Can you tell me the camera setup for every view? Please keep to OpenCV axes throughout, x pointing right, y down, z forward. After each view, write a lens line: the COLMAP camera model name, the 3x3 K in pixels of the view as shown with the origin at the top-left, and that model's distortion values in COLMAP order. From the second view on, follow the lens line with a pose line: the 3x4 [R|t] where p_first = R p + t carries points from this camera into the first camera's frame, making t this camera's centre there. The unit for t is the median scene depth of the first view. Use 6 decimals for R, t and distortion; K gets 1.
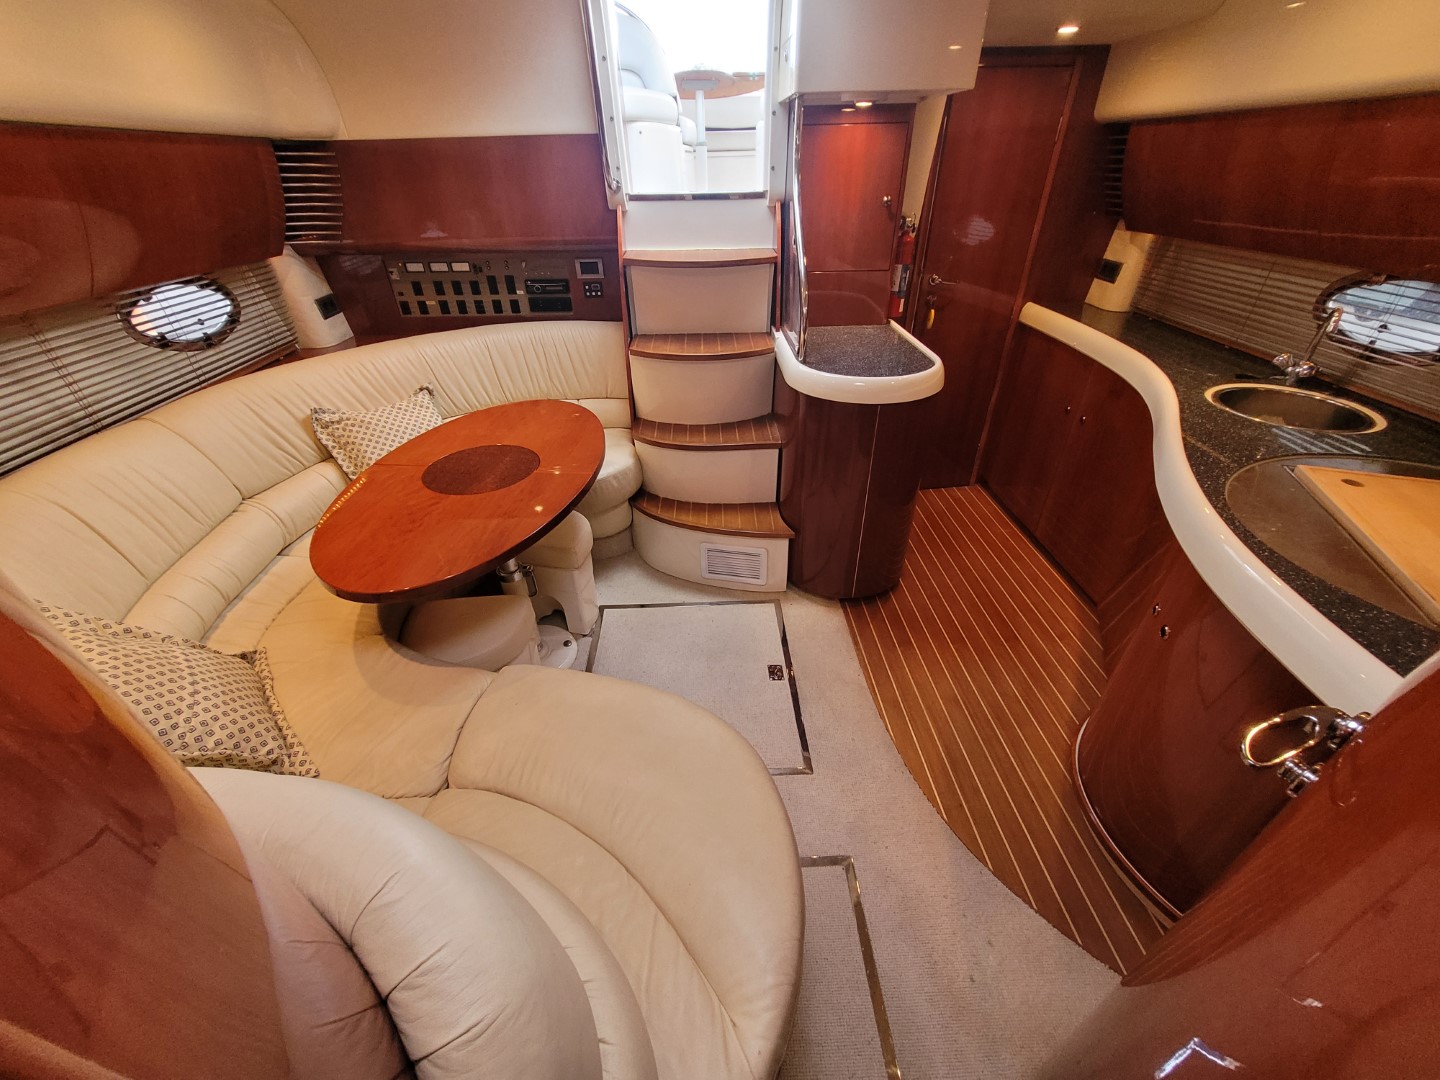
lens RADIAL K [[569.3, 0, 721.5], [0, 569.3, 540.0], [0, 0, 1]] dist [0.006399, -0.000290]
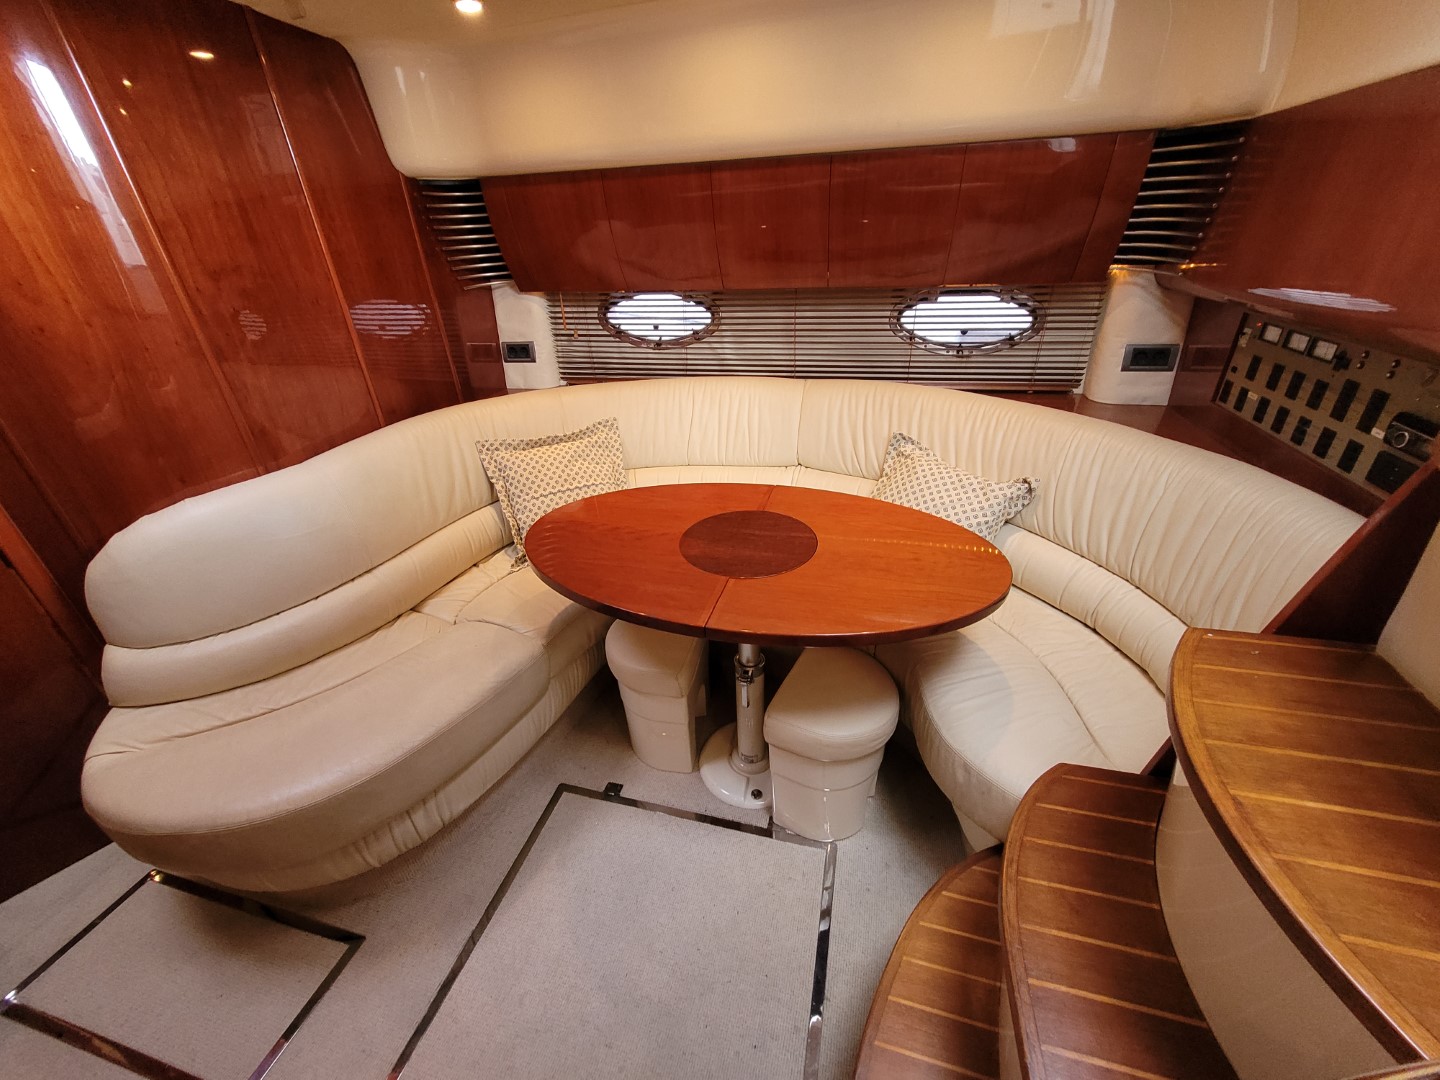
lens RADIAL K [[569.3, 0, 721.5], [0, 569.3, 540.0], [0, 0, 1]] dist [0.006399, -0.000290]
pose [[-0.294669, 0.488109, -0.821535, 0.194239], [-0.489304, 0.661387, 0.568462, -0.430553], [0.820824, 0.569488, 0.043943, 0.701717]]
